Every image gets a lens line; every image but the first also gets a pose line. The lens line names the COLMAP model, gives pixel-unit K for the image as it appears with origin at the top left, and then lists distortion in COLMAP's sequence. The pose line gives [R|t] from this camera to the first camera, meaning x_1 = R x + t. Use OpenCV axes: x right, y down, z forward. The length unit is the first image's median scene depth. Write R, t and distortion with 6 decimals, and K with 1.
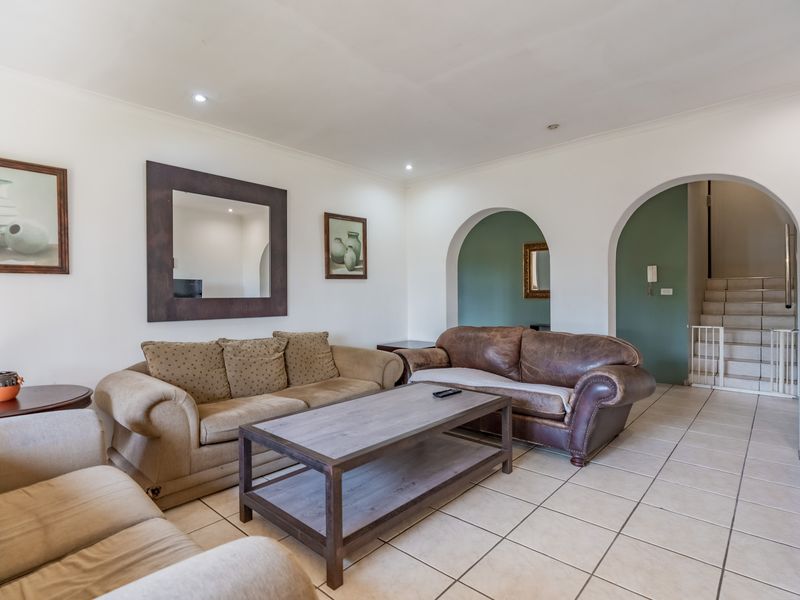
lens RADIAL K [[419.0, 0, 400.0], [0, 419.0, 300.0], [0, 0, 1]] dist [-0.001841, -0.000467]
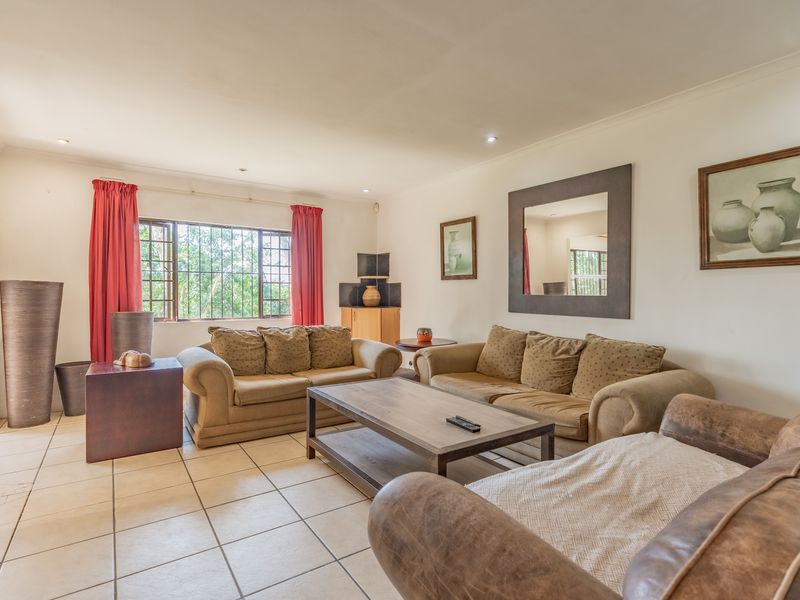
lens RADIAL K [[419.0, 0, 400.0], [0, 419.0, 300.0], [0, 0, 1]] dist [-0.001841, -0.000467]
pose [[-0.230136, 0.034601, -0.972543, 0.643236], [-0.005898, 0.999300, 0.036949, -0.027143], [0.973141, 0.014239, -0.229771, 0.774823]]
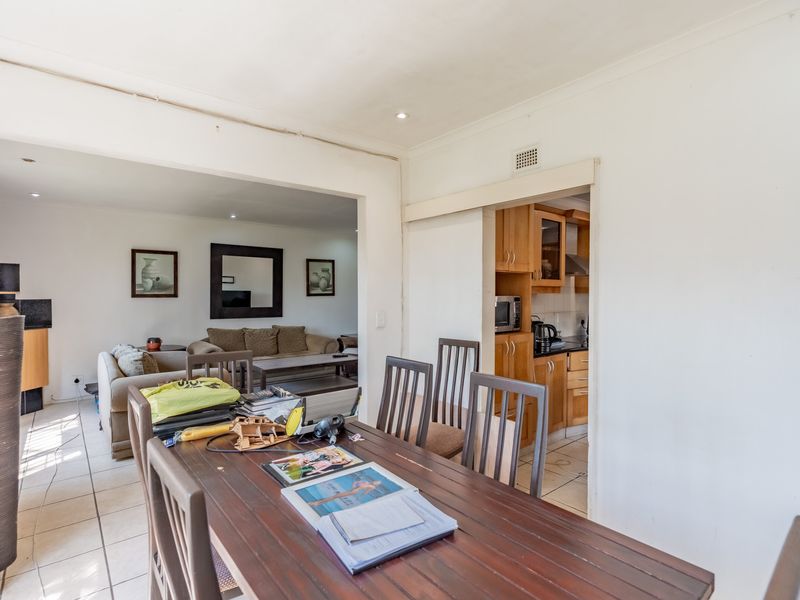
lens RADIAL K [[419.0, 0, 400.0], [0, 419.0, 300.0], [0, 0, 1]] dist [-0.001841, -0.000467]
pose [[0.988065, 0.013708, -0.153428, 0.538592], [-0.013613, 0.999906, 0.001670, -0.048605], [0.153436, 0.000438, 0.988158, -0.761585]]
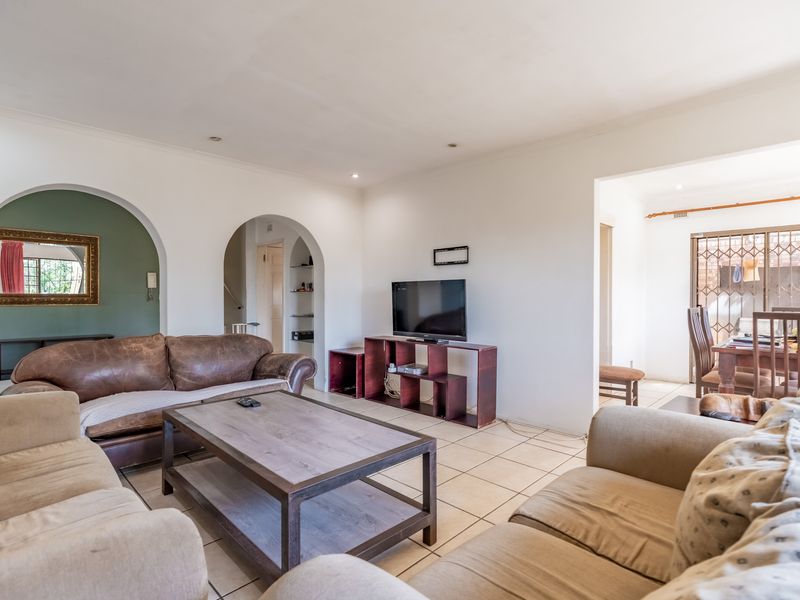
lens RADIAL K [[419.0, 0, 400.0], [0, 419.0, 300.0], [0, 0, 1]] dist [-0.001841, -0.000467]
pose [[0.060248, -0.003046, 0.998179, -0.806937], [0.012017, 0.999925, 0.002326, -0.007117], [-0.998111, 0.011855, 0.060280, 0.596436]]
